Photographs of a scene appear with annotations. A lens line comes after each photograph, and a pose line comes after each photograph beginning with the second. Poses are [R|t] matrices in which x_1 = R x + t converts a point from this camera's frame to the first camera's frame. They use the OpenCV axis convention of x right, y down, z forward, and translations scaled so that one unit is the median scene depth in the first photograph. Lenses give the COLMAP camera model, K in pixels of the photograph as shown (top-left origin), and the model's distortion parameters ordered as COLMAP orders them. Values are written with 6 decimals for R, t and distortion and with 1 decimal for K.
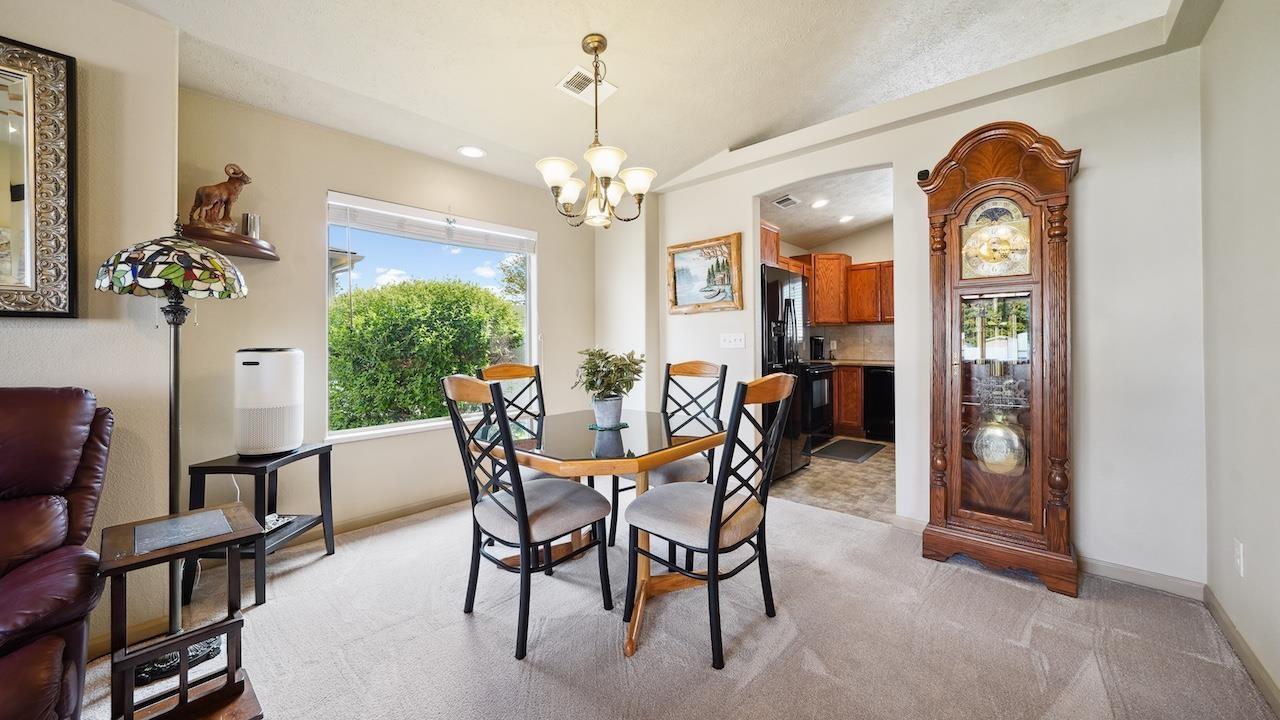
lens RADIAL K [[459.2, 0, 625.9], [0, 459.2, 337.6], [0, 0, 1]] dist [-0.000211, -0.000008]
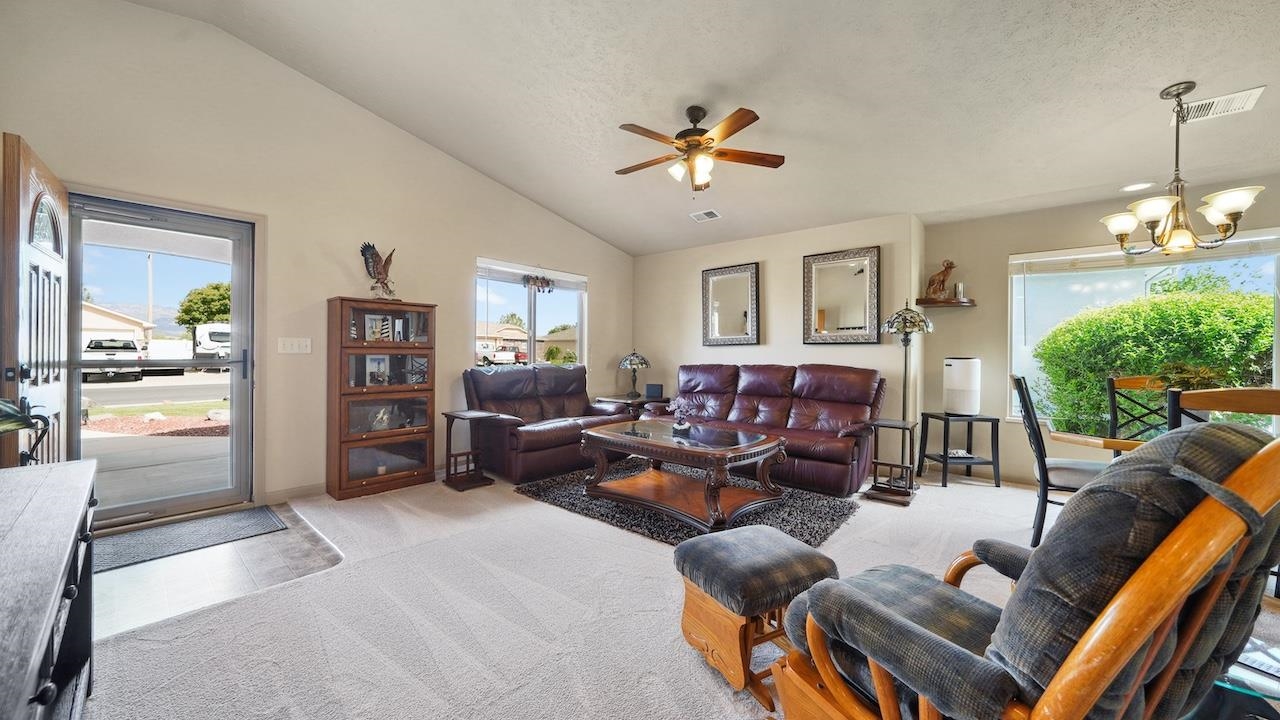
lens RADIAL K [[461.6, 0, 627.3], [0, 461.6, 344.0], [0, 0, 1]] dist [-0.007997, -0.000001]
pose [[0.025008, -0.009108, -0.999646, 0.799057], [-0.002479, 0.999955, -0.009172, -0.008147], [0.999684, 0.002707, 0.024984, -0.291298]]
